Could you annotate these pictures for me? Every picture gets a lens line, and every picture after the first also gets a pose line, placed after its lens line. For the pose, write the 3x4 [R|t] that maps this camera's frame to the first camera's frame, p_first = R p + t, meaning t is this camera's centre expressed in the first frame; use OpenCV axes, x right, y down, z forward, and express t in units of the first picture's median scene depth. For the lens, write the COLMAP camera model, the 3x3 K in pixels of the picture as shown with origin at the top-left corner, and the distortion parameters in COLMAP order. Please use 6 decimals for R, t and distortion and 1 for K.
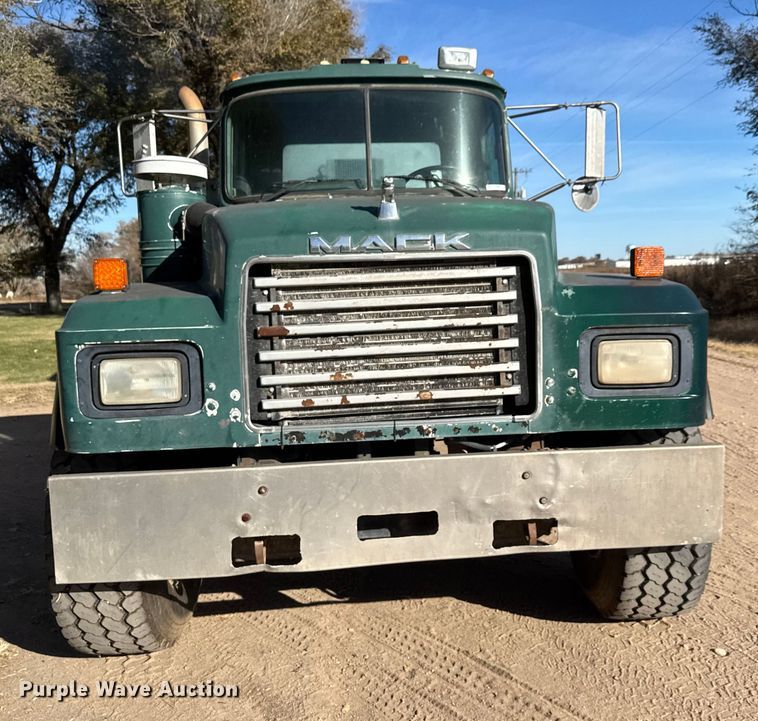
lens RADIAL K [[834.6, 0, 411.8], [0, 834.6, 363.2], [0, 0, 1]] dist [0.145618, -0.359183]
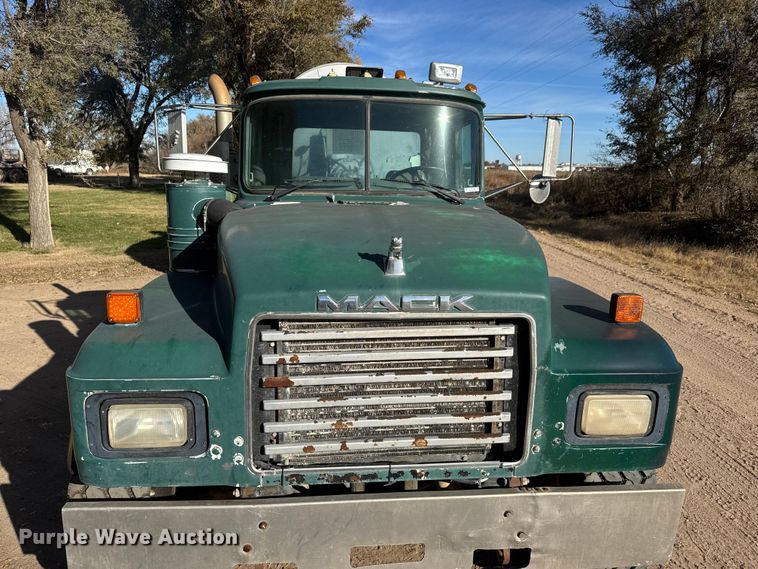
lens RADIAL K [[532.3, 0, 379.0], [0, 532.3, 284.5], [0, 0, 1]] dist [0.075078, -0.133187]
pose [[0.998409, 0.051972, 0.021851, -0.060370], [-0.054177, 0.991682, 0.116753, -0.232631], [-0.015601, -0.117752, 0.992921, 0.350237]]
